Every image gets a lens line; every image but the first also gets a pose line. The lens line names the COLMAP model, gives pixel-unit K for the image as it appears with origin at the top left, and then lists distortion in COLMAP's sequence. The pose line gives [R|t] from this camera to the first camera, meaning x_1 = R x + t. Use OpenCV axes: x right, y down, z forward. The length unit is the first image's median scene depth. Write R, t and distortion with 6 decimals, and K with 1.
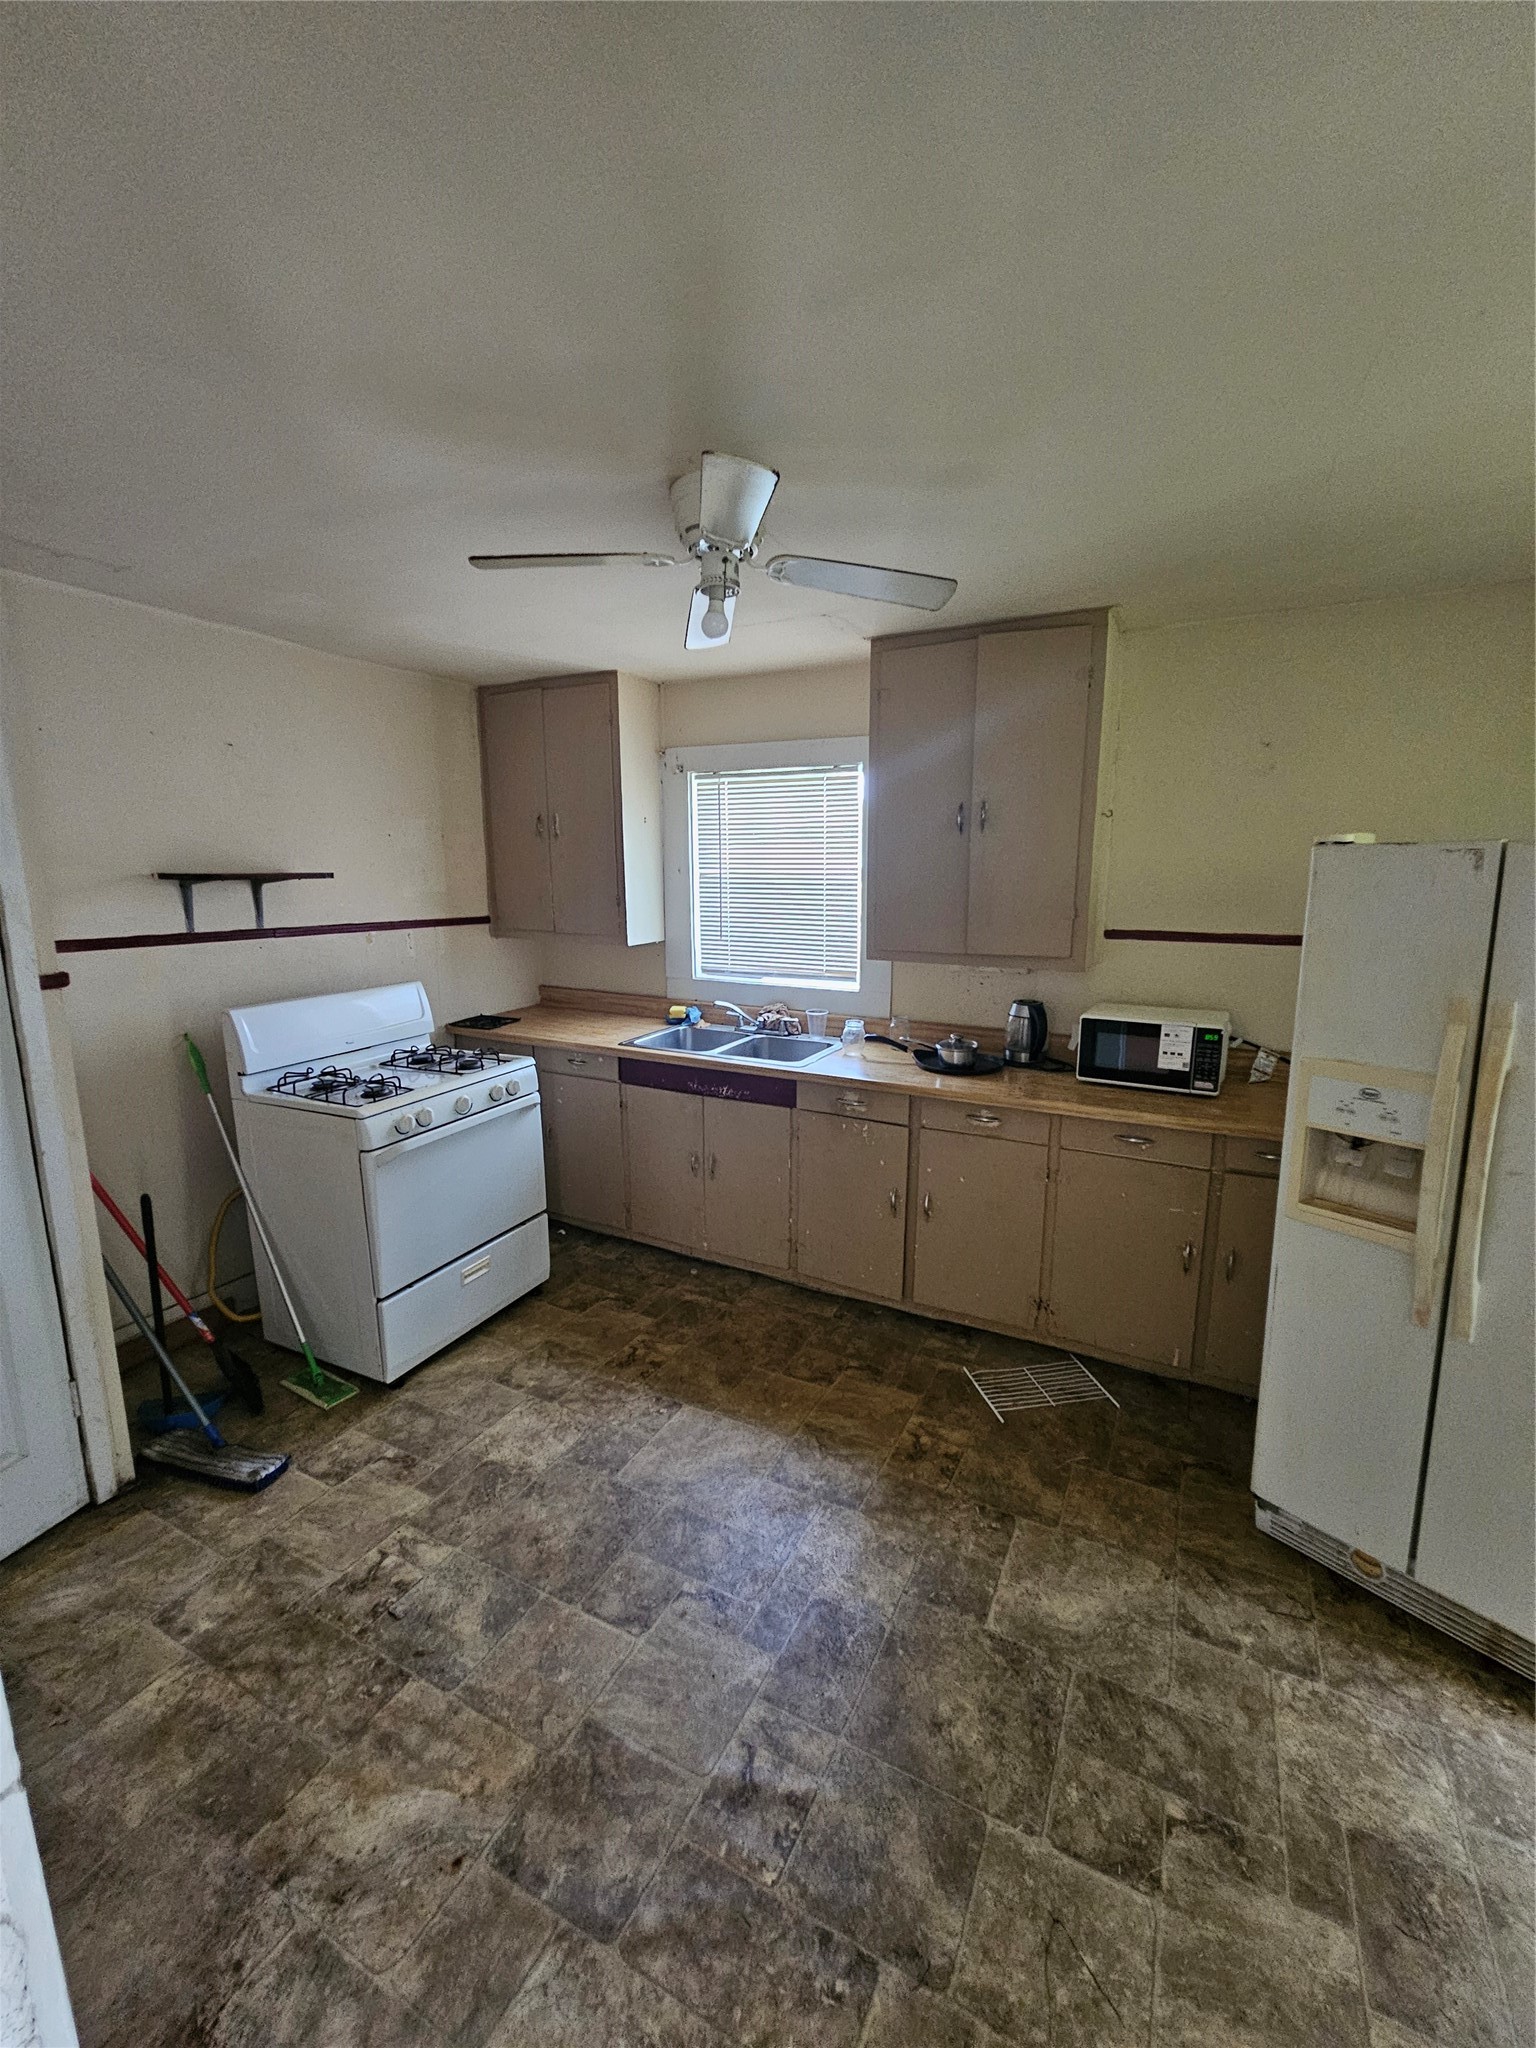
lens RADIAL K [[841.6, 0, 768.0], [0, 841.6, 1024.0], [0, 0, 1]] dist [-0.000983, 0.000296]
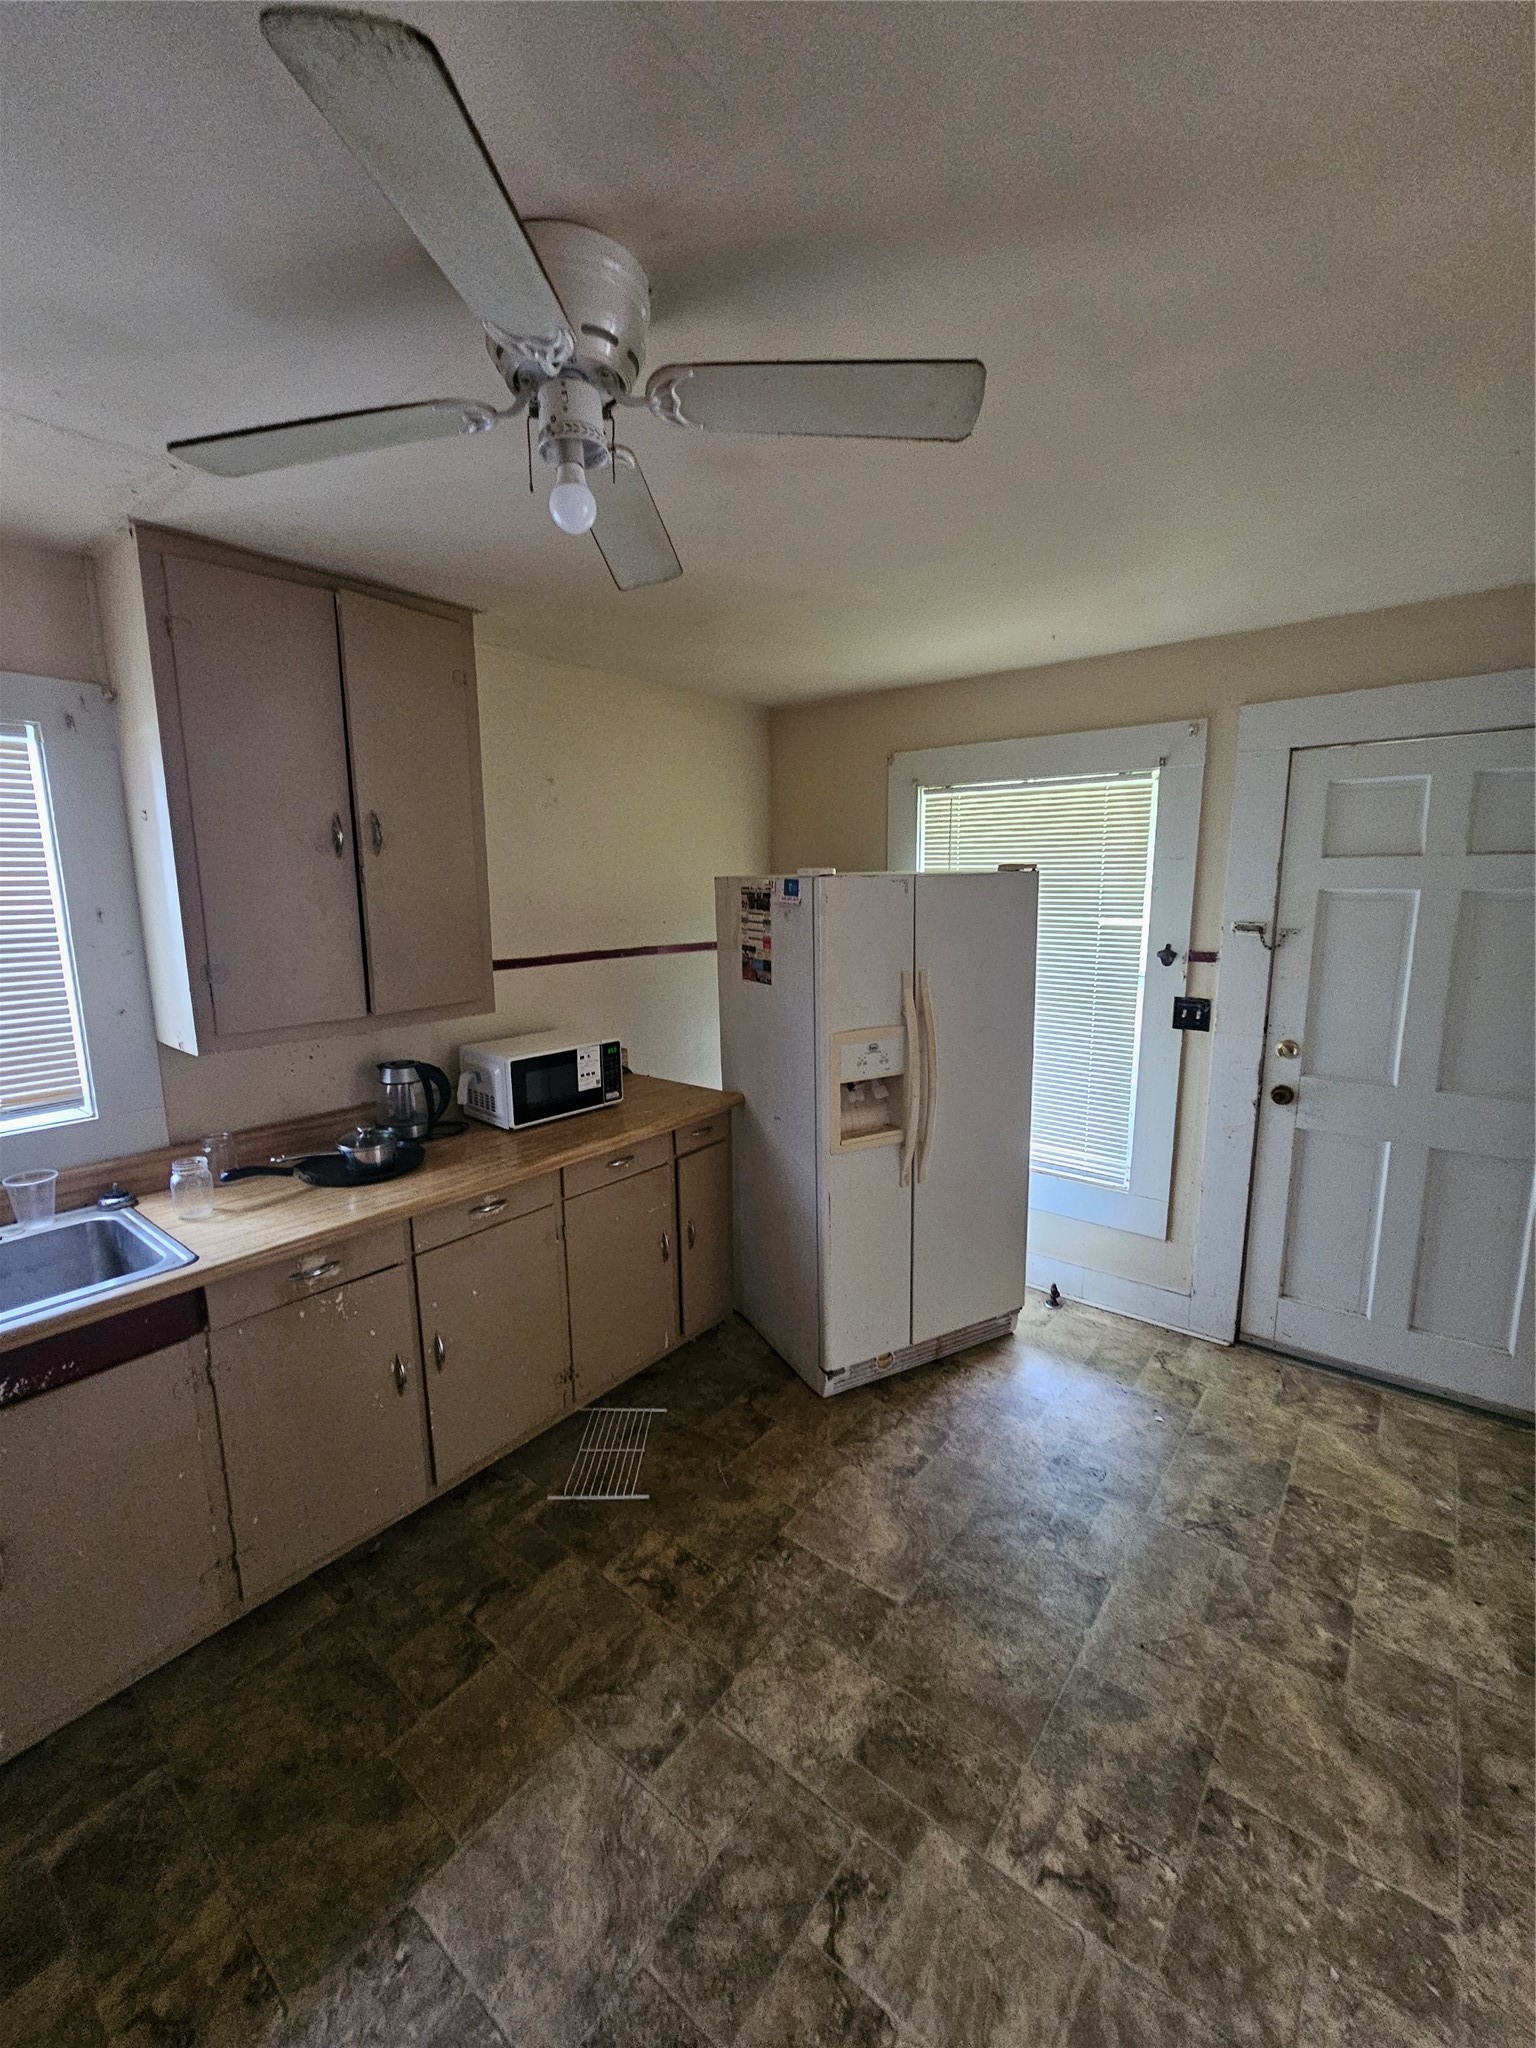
lens RADIAL K [[845.9, 0, 766.2], [0, 845.9, 1022.4], [0, 0, 1]] dist [-0.001287, 0.000855]
pose [[0.191566, -0.167429, 0.967094, -0.479816], [0.192594, 0.972598, 0.130232, -0.122101], [-0.962398, 0.161308, 0.218562, 0.562523]]
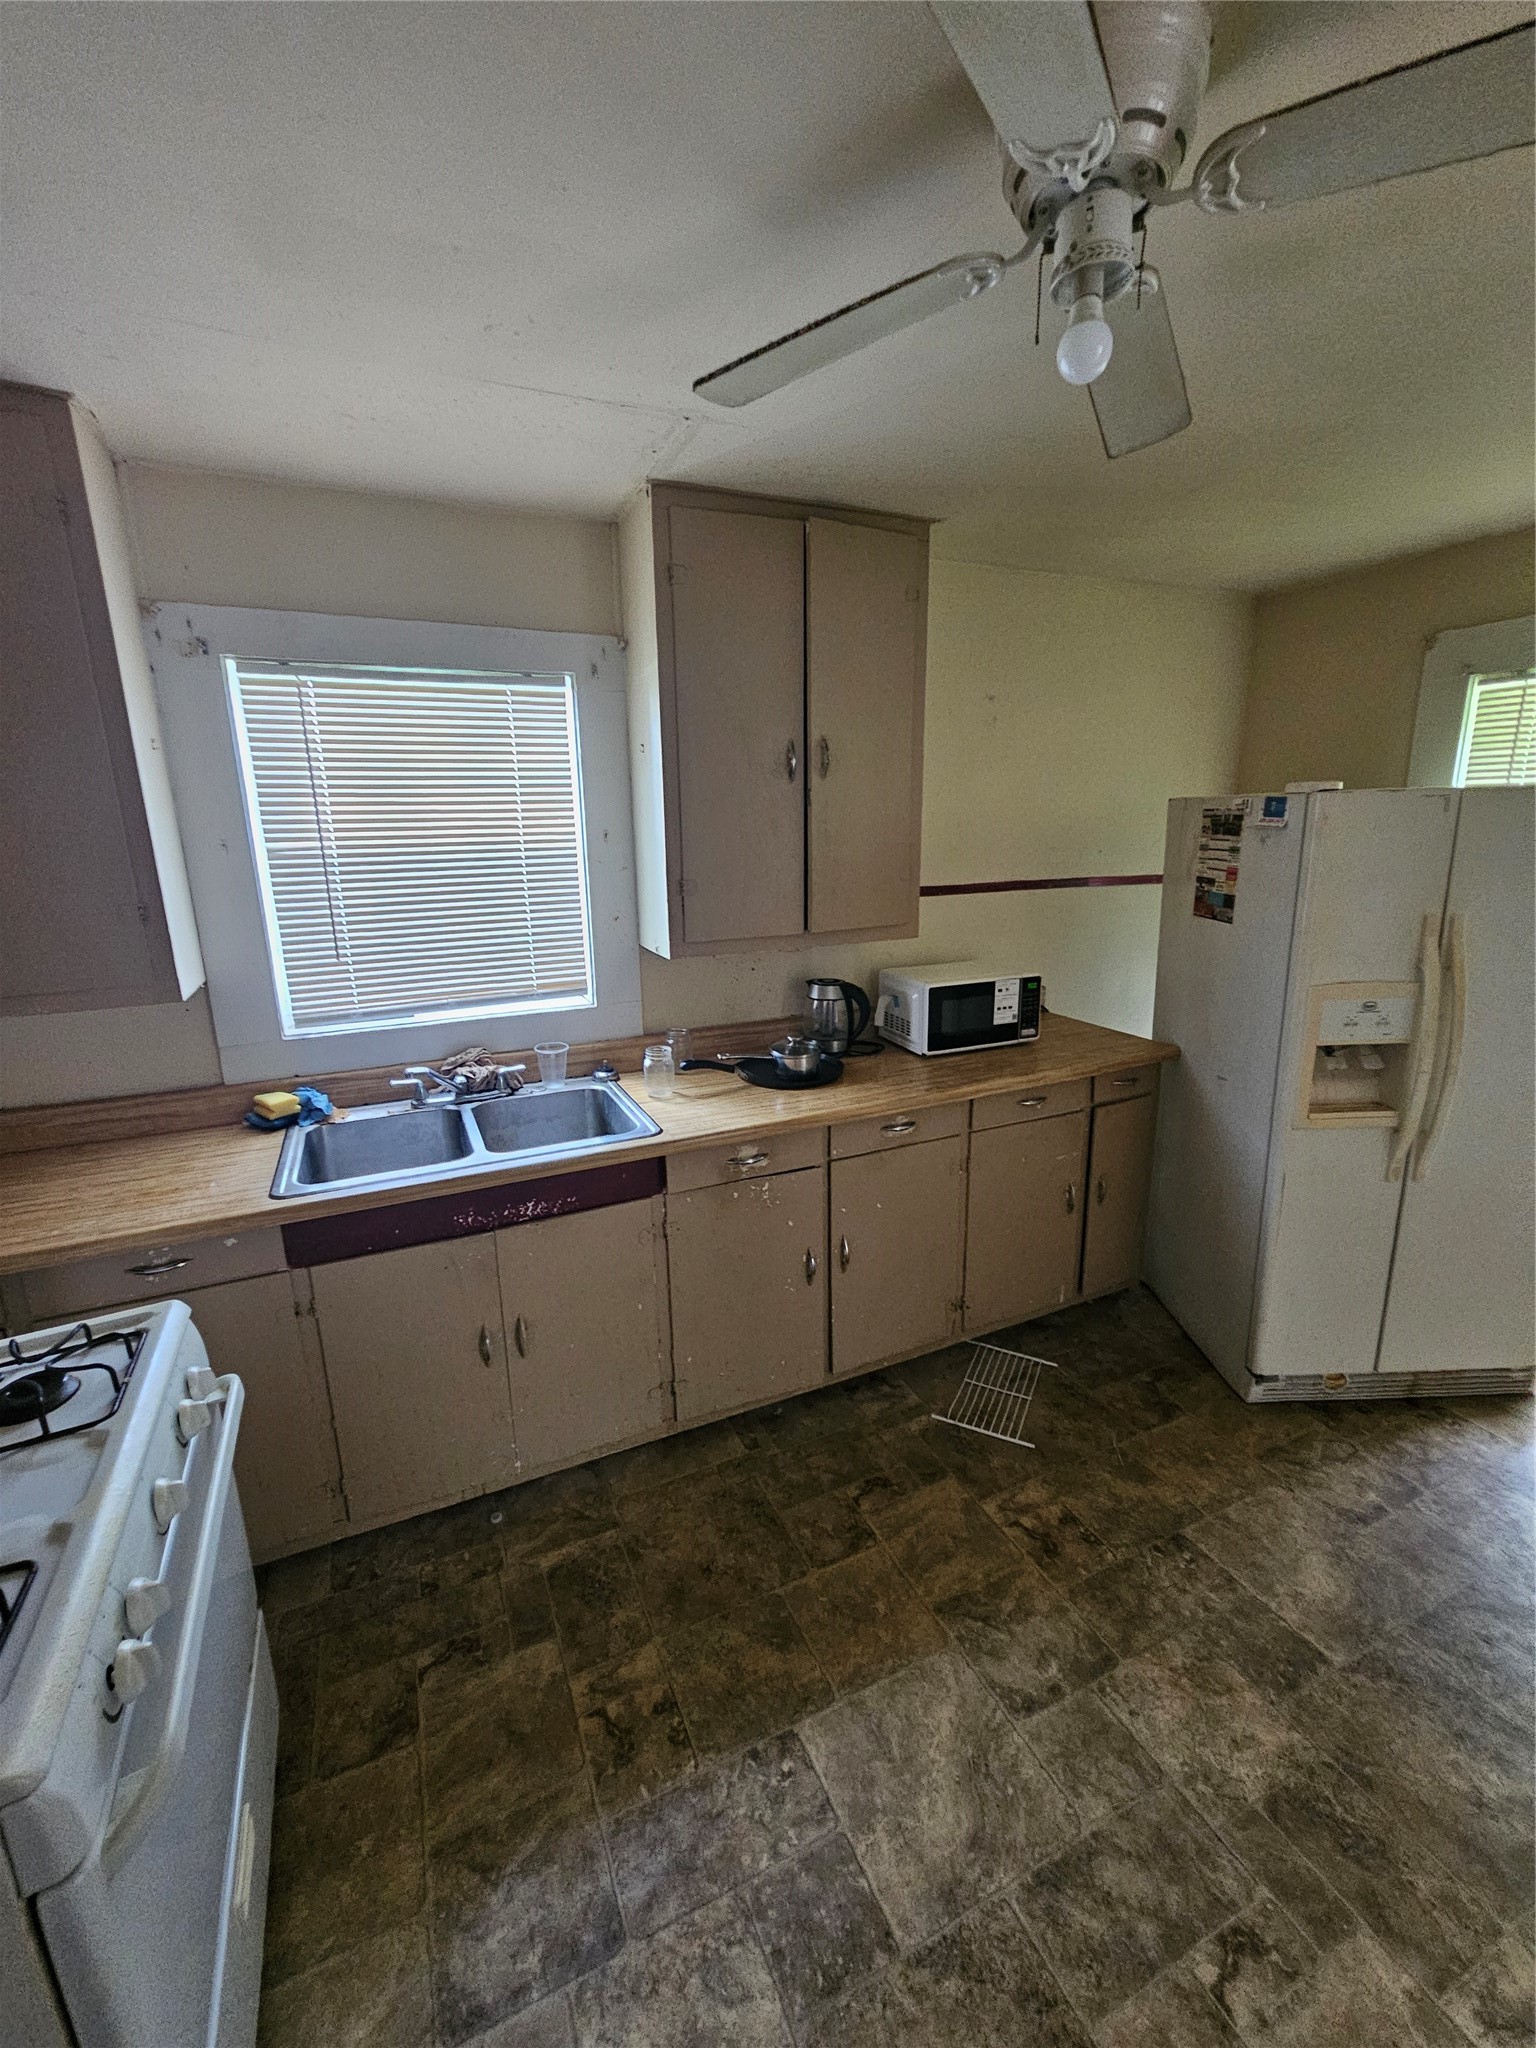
lens RADIAL K [[848.0, 0, 760.0], [0, 848.0, 1021.3], [0, 0, 1]] dist [0.001023, -0.000437]
pose [[0.617203, -0.195084, 0.762235, -0.473486], [0.166570, 0.979213, 0.115740, -0.115685], [-0.768970, 0.055531, 0.636868, 0.595985]]
